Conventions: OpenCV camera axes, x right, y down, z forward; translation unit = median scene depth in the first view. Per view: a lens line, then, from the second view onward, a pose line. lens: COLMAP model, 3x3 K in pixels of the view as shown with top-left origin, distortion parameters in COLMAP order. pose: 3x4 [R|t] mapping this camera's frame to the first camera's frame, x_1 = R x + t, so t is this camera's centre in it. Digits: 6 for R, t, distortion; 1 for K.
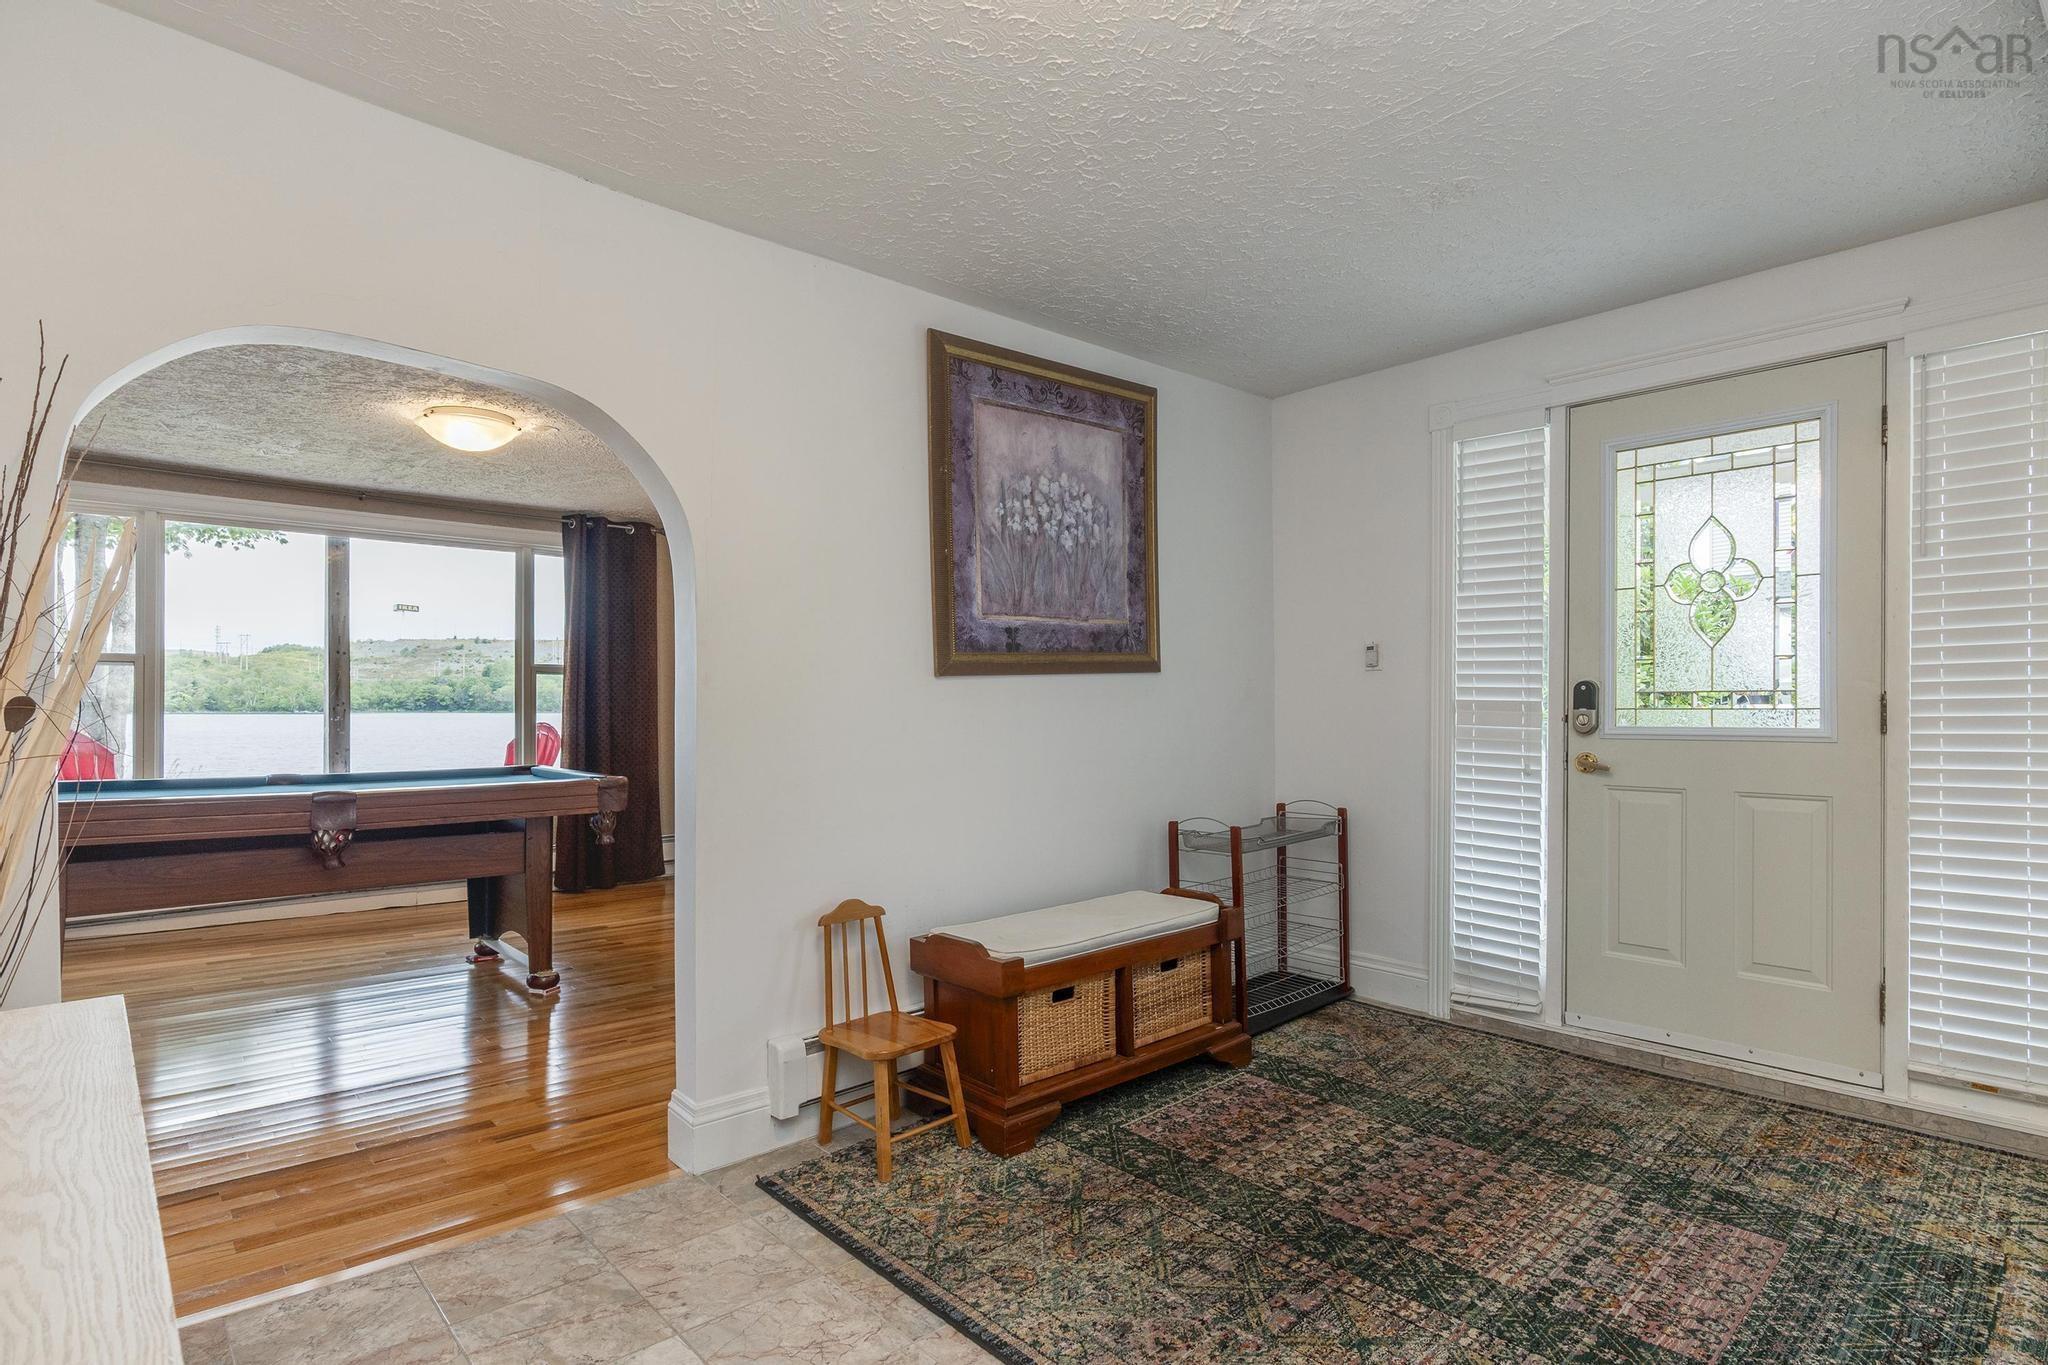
lens RADIAL K [[1045.1, 0, 1016.2], [0, 1045.1, 700.4], [0, 0, 1]] dist [-0.002608, 0.000590]
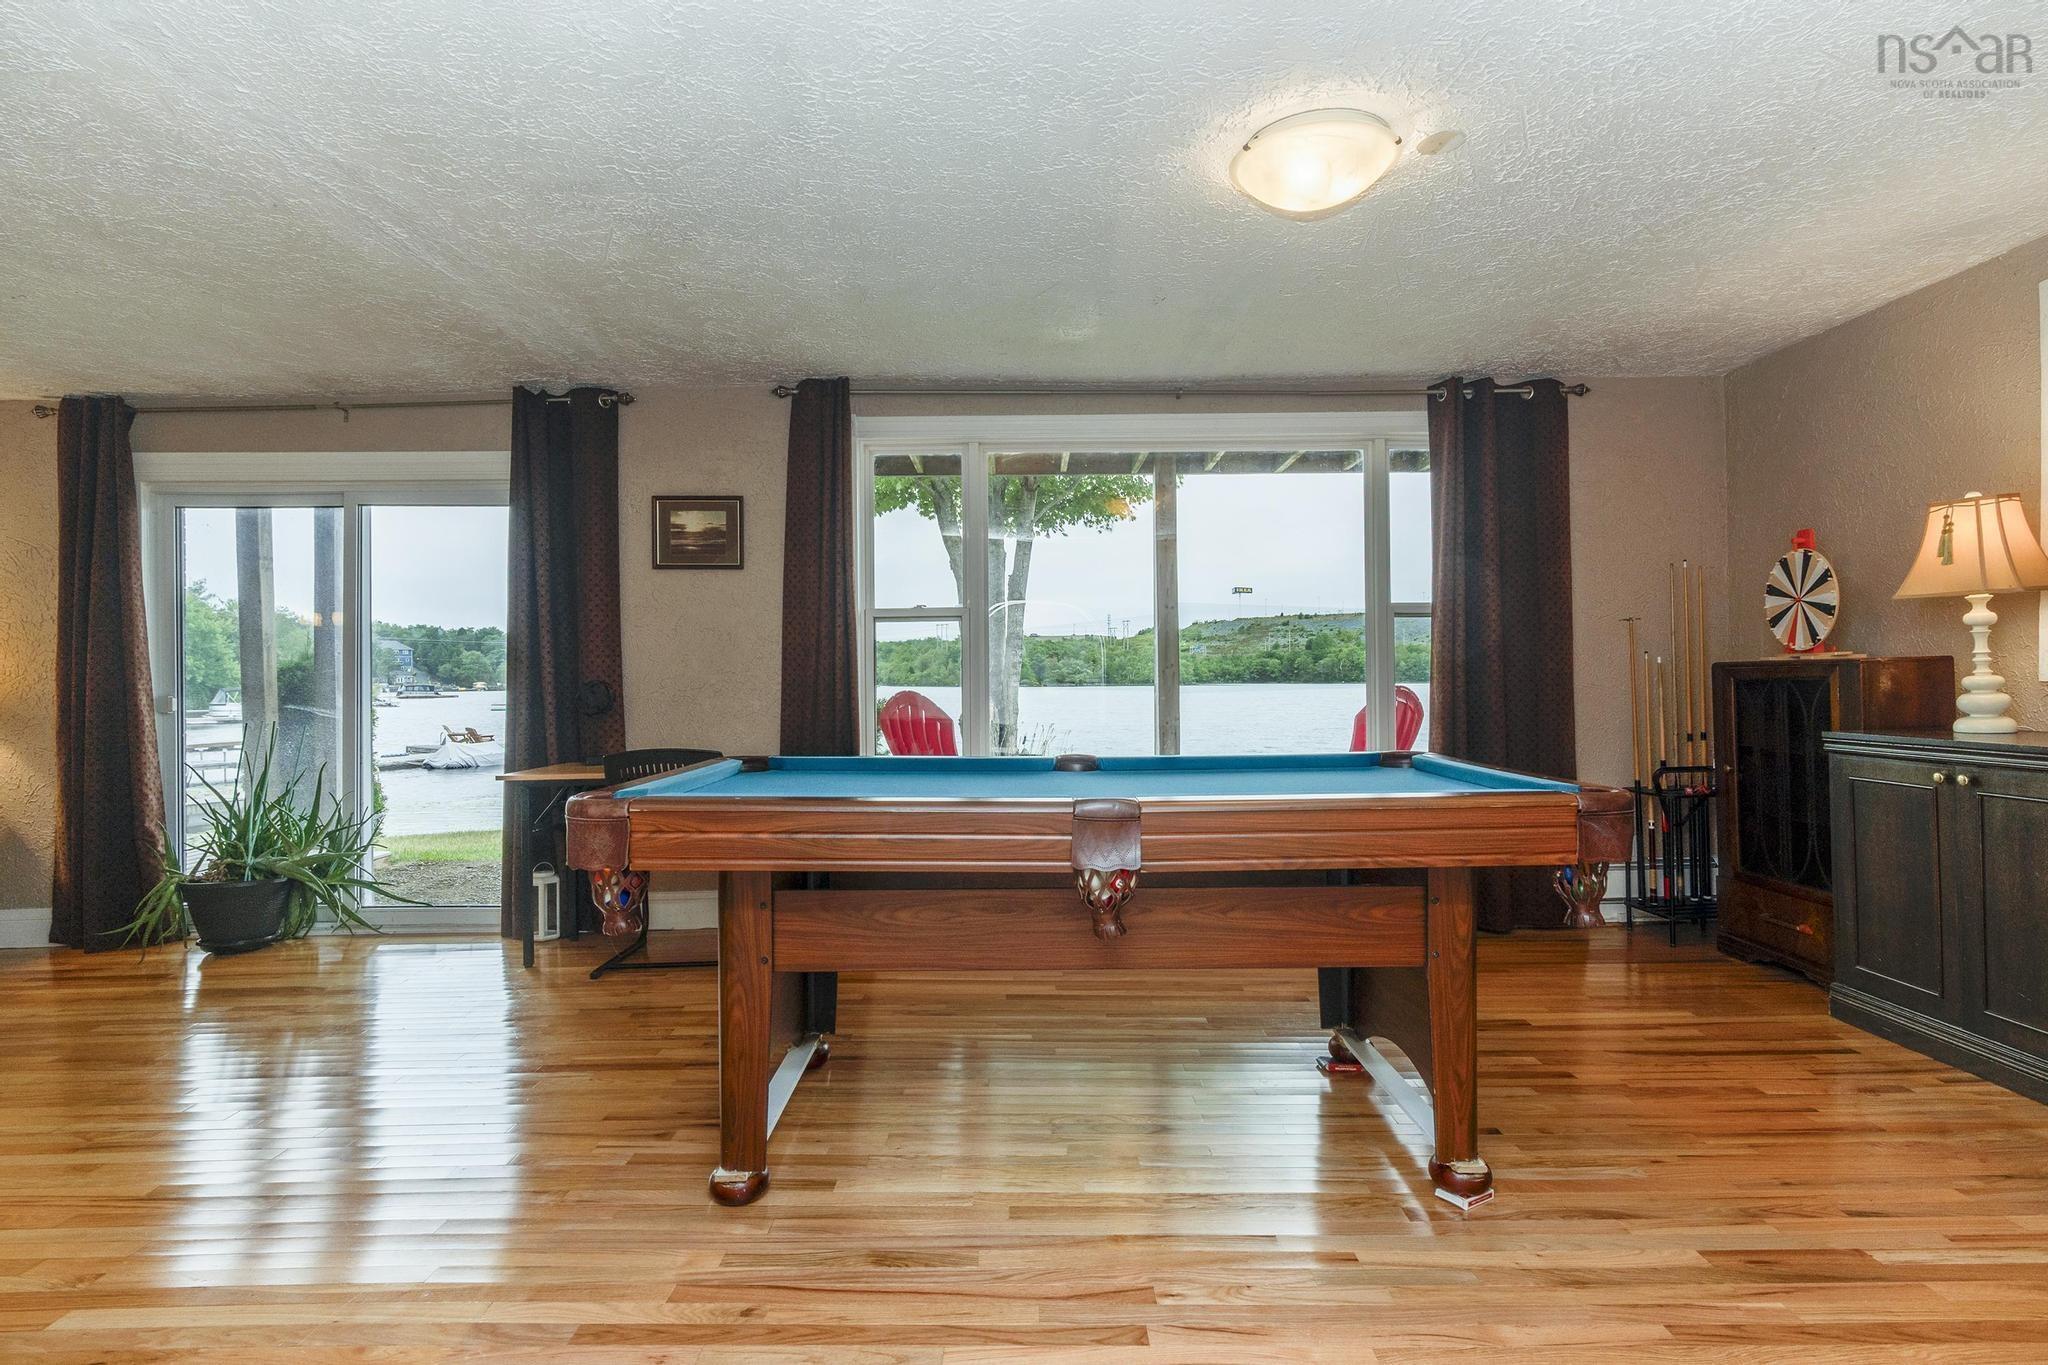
lens RADIAL K [[1045.1, 0, 1016.2], [0, 1045.1, 700.4], [0, 0, 1]] dist [-0.002608, 0.000590]
pose [[0.736572, 0.003200, -0.676352, -0.267300], [0.016562, 0.999604, 0.022766, 0.016928], [0.676156, -0.027971, 0.736227, 0.479344]]
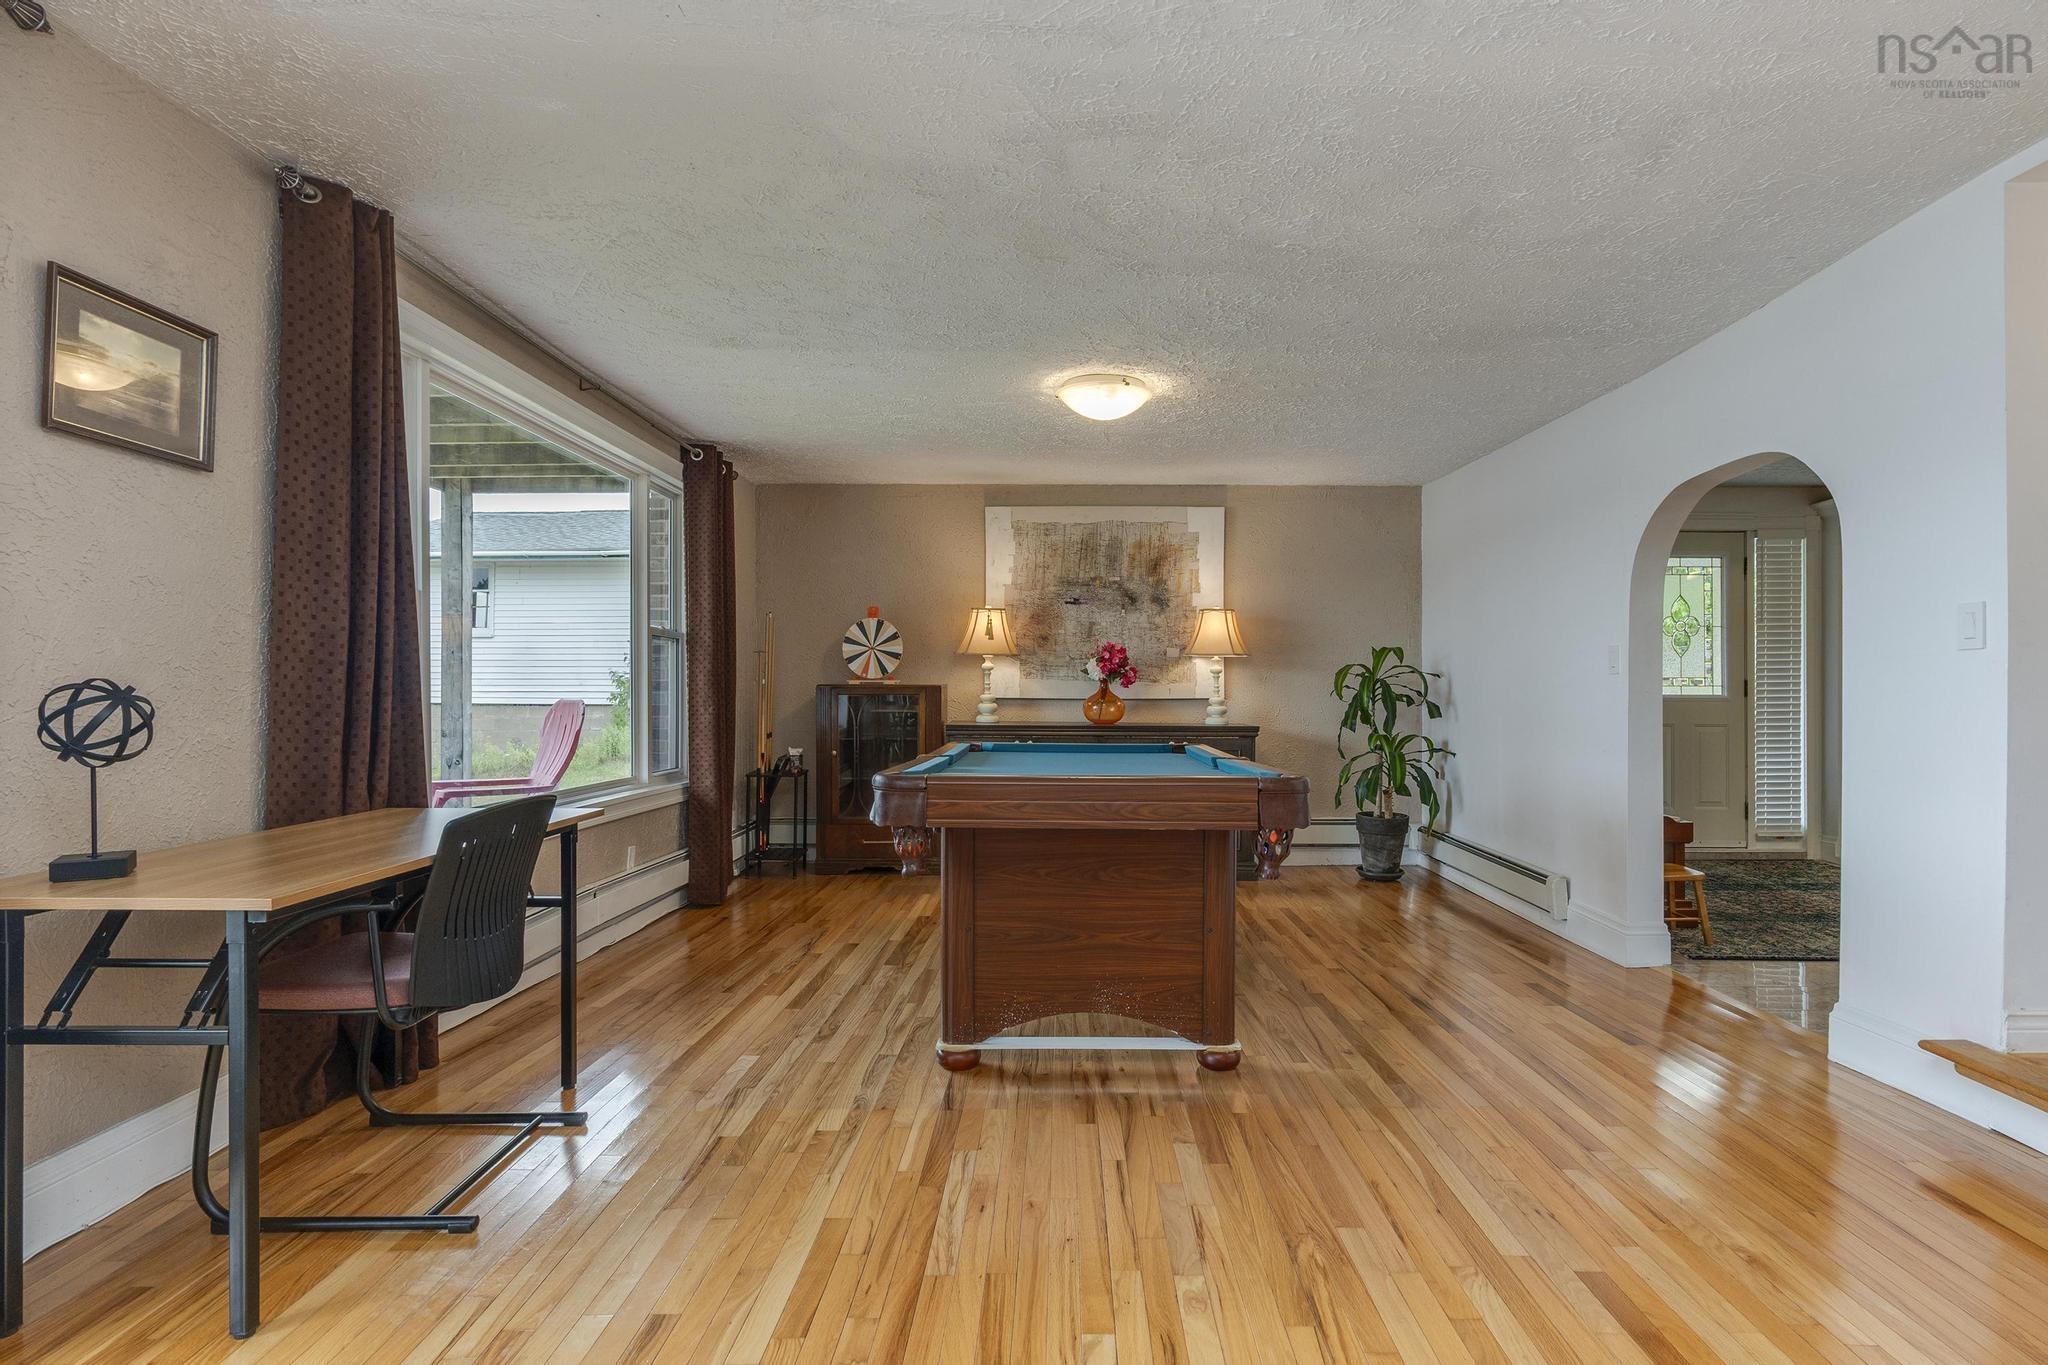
lens RADIAL K [[1148.7, 0, 1018.5], [0, 1148.7, 689.7], [0, 0, 1]] dist [0.000533, 0.001429]
pose [[0.676905, 0.002618, 0.736065, -1.526629], [-0.007732, 0.999964, 0.003555, 0.014152], [-0.736029, -0.008098, 0.676901, 0.315476]]
